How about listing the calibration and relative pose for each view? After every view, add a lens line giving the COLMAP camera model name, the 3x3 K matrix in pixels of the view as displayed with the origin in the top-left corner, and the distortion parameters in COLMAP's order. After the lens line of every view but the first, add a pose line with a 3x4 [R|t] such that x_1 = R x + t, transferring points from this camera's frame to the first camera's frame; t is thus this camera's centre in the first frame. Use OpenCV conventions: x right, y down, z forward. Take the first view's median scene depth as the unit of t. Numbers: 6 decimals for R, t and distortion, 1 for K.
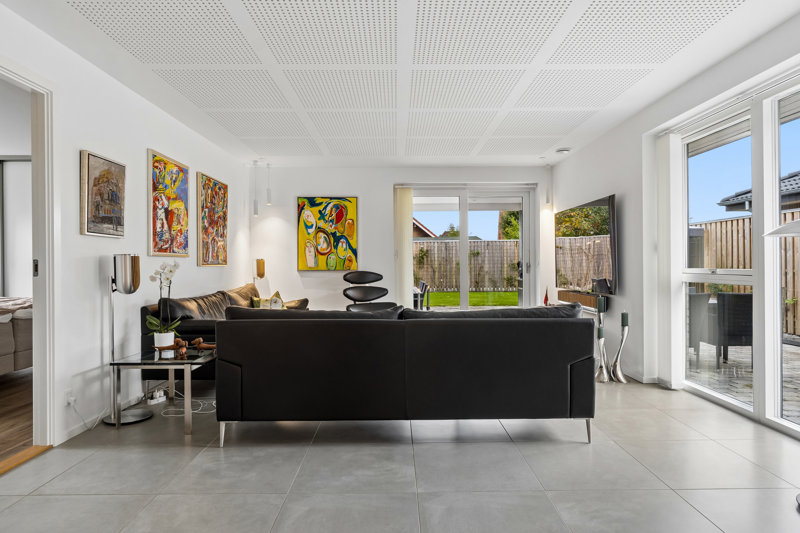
lens RADIAL K [[479.6, 0, 402.0], [0, 479.6, 264.2], [0, 0, 1]] dist [0.001162, 0.000619]
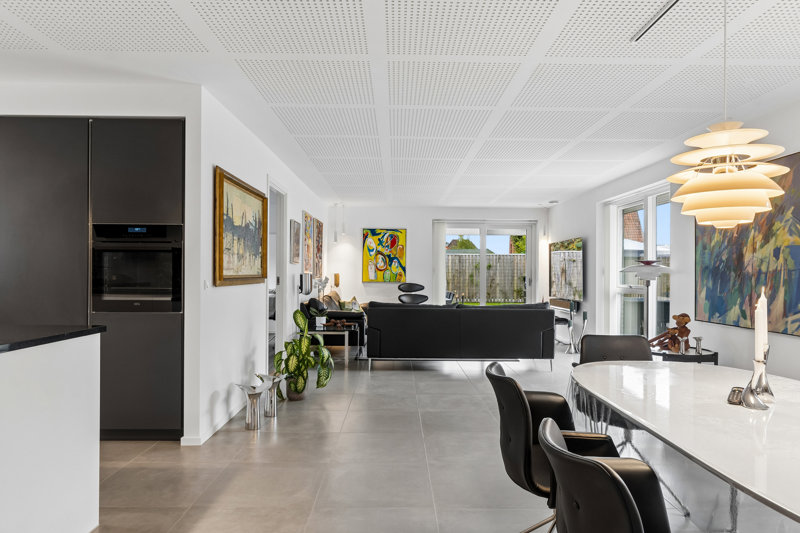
lens RADIAL K [[546.3, 0, 400.0], [0, 546.3, 266.5], [0, 0, 1]] dist [0.000563, 0.000085]
pose [[0.999920, 0.012663, -0.000475, -0.109277], [-0.012668, 0.999844, -0.012283, -0.013343], [0.000319, 0.012288, 0.999924, -0.566874]]
